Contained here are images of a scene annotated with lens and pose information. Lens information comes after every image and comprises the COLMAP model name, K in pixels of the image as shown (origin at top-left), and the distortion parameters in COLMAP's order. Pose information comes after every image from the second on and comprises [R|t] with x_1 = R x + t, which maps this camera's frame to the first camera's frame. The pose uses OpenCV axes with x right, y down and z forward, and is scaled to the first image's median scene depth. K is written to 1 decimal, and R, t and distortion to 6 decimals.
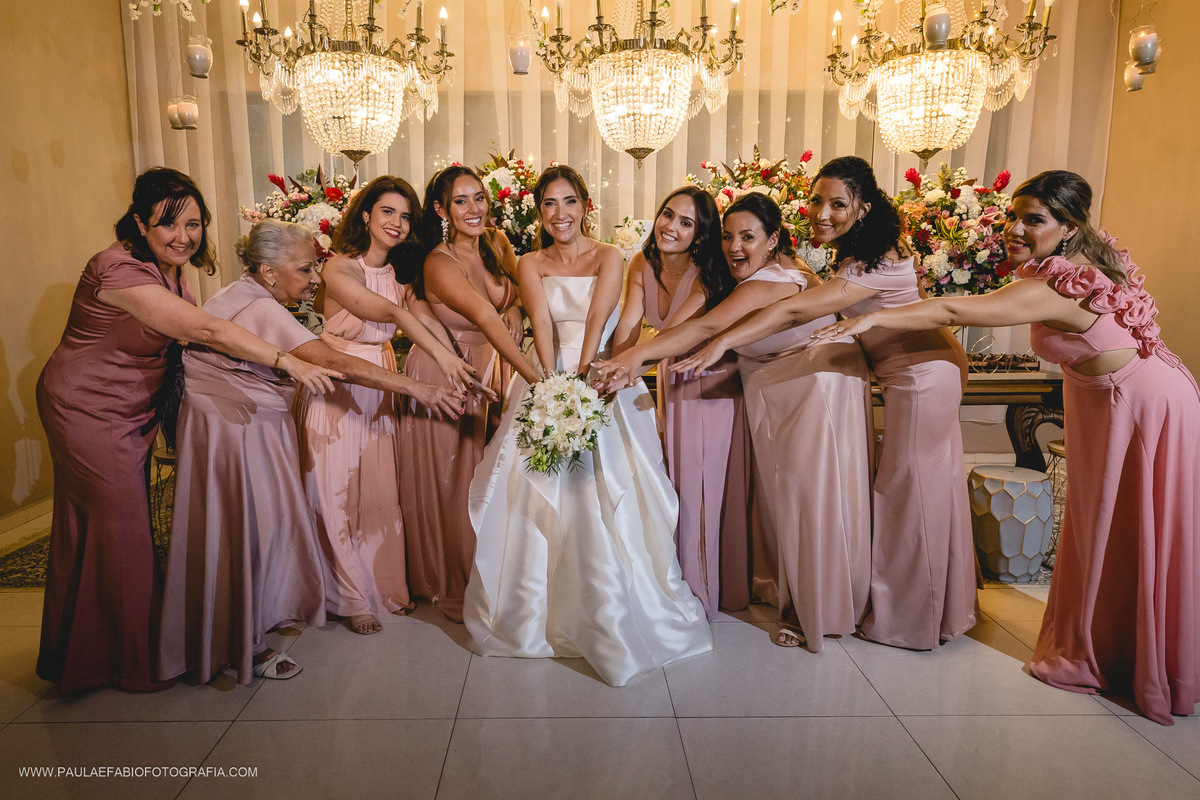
lens RADIAL K [[770.8, 0, 581.4], [0, 770.8, 364.4], [0, 0, 1]] dist [0.007940, 0.000920]
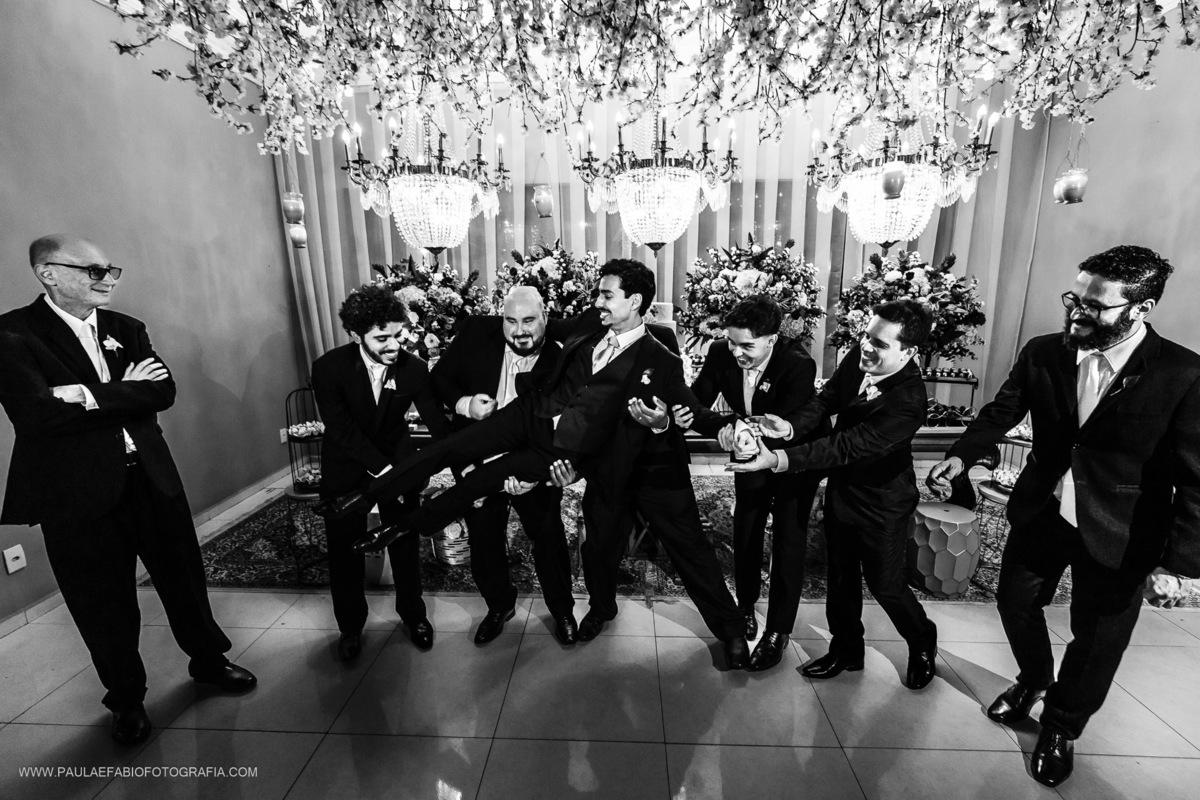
lens RADIAL K [[563.7, 0, 598.6], [0, 563.7, 387.5], [0, 0, 1]] dist [-0.013541, 0.008962]
pose [[0.998472, 0.003430, -0.055158, 0.034428], [-0.000140, 0.998226, 0.059540, -0.098711], [0.055264, -0.059441, 0.996701, 0.060567]]
